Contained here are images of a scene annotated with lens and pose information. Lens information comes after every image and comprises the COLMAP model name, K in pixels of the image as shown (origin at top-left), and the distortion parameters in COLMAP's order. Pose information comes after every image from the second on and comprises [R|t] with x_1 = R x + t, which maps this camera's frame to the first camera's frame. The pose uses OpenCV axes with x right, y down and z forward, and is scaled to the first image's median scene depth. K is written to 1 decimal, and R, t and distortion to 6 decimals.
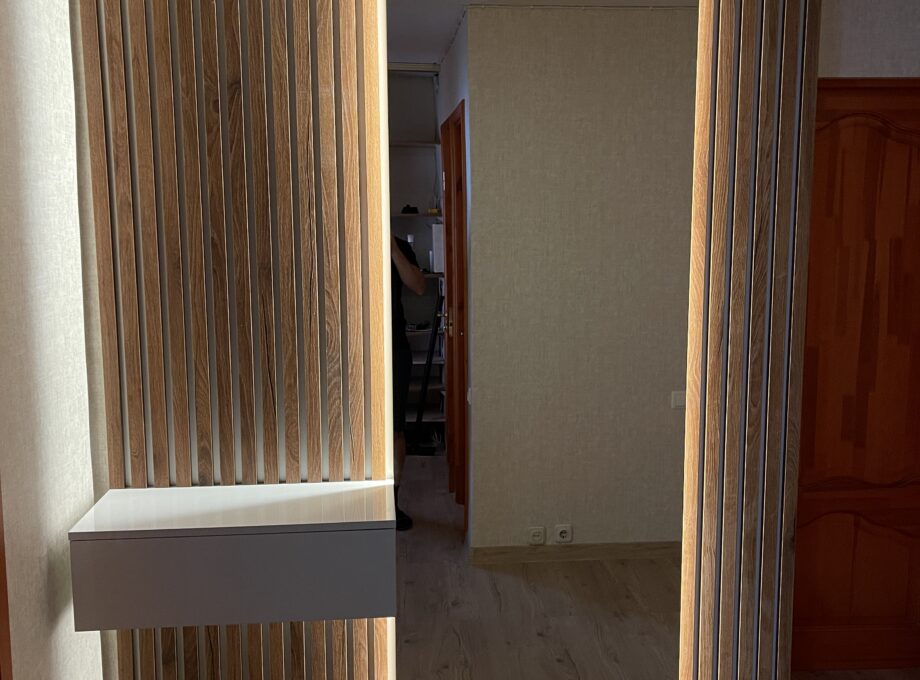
lens RADIAL K [[916.8, 0, 458.0], [0, 916.8, 336.4], [0, 0, 1]] dist [0.018611, 0.000000]
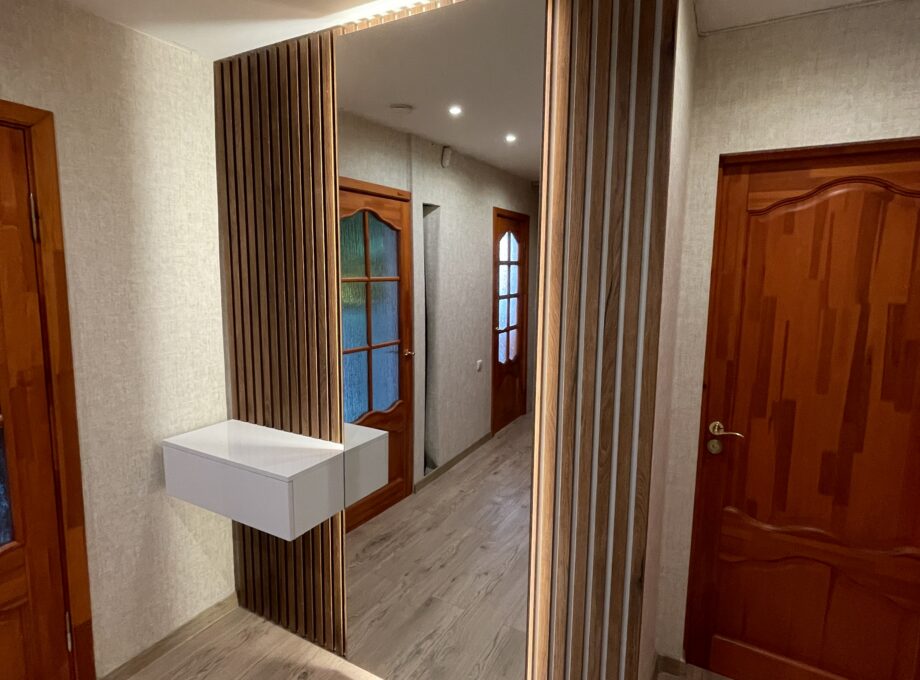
lens RADIAL K [[486.5, 0, 476.0], [0, 486.5, 321.8], [0, 0, 1]] dist [0.004716, 0.001796]
pose [[0.837455, 0.074308, -0.541431, 0.322703], [-0.085488, 0.996329, 0.004513, -0.042991], [0.539779, 0.042507, 0.840733, 0.270567]]
